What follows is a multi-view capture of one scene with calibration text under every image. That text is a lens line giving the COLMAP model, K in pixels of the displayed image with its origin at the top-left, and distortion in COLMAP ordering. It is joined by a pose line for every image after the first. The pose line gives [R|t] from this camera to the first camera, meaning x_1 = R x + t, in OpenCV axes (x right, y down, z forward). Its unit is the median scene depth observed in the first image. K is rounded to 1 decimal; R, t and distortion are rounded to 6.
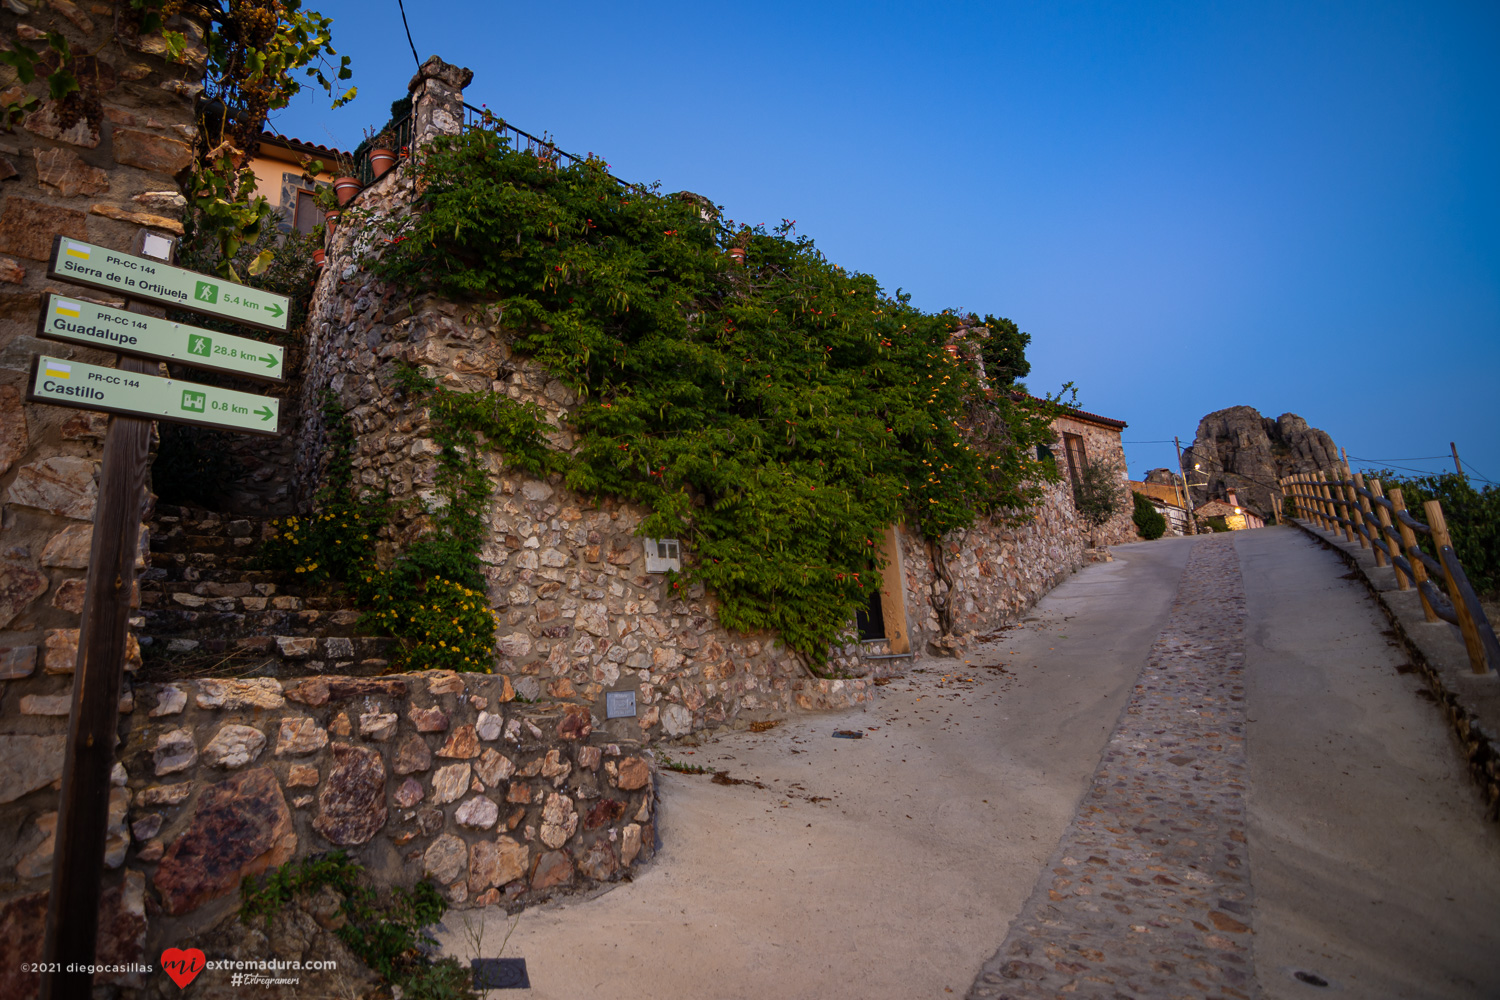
lens RADIAL K [[780.4, 0, 722.9], [0, 780.4, 501.0], [0, 0, 1]] dist [-0.000555, -0.008389]
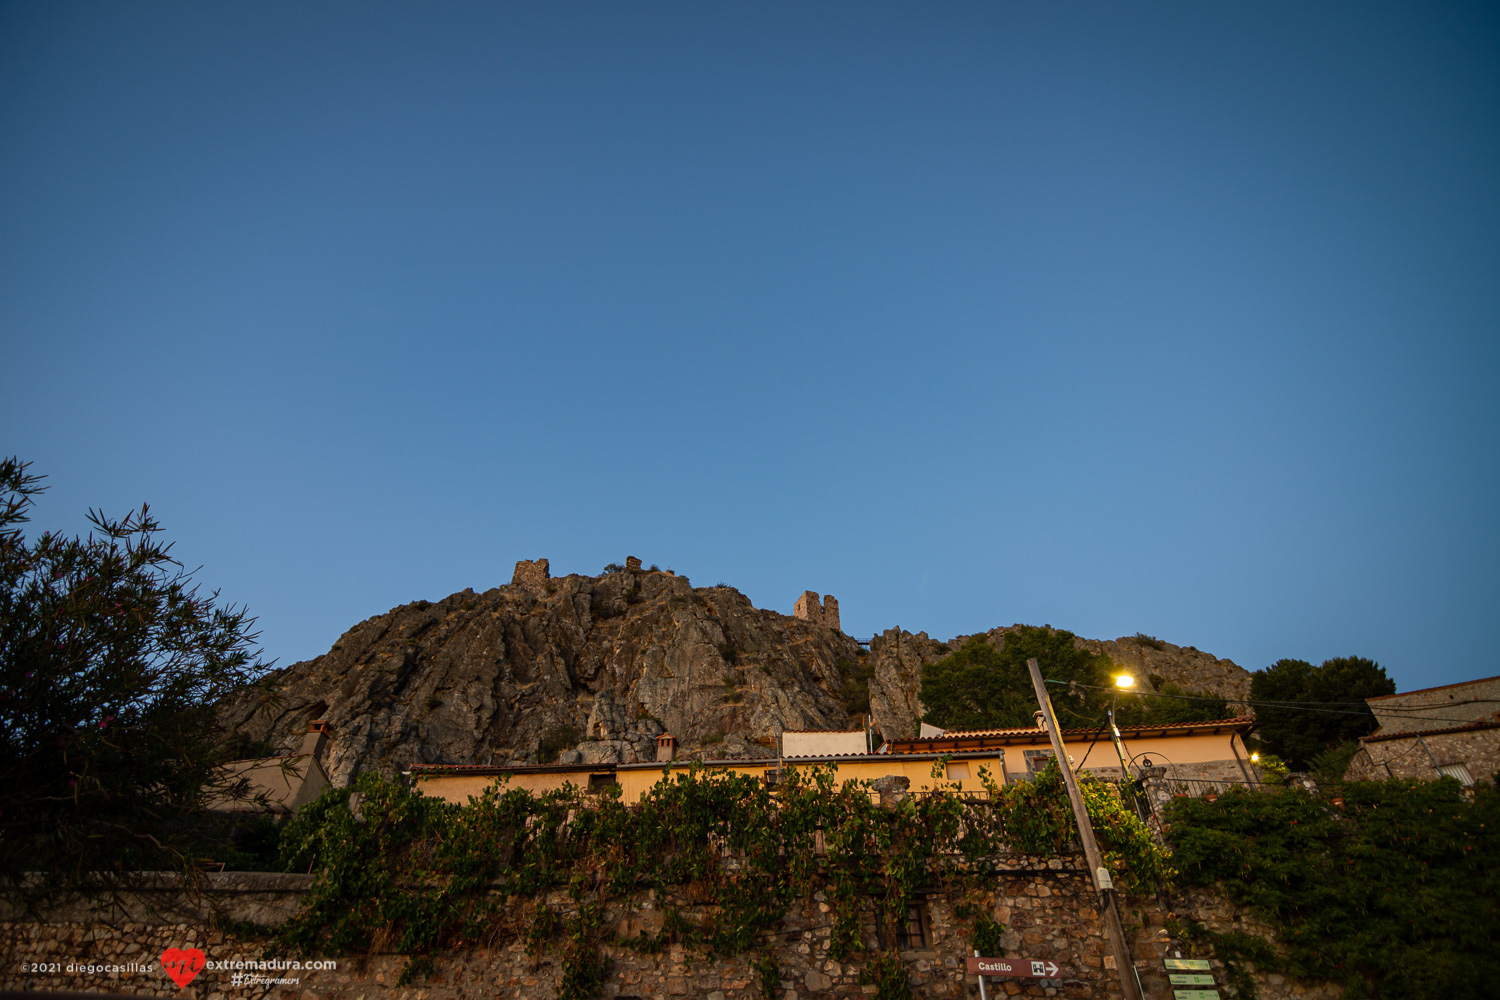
lens RADIAL K [[780.4, 0, 722.9], [0, 780.4, 501.0], [0, 0, 1]] dist [-0.000555, -0.008389]
pose [[0.726870, -0.391330, -0.564376, 0.358999], [0.097220, 0.872133, -0.479512, -0.280934], [0.679859, 0.293674, 0.671973, -1.789256]]
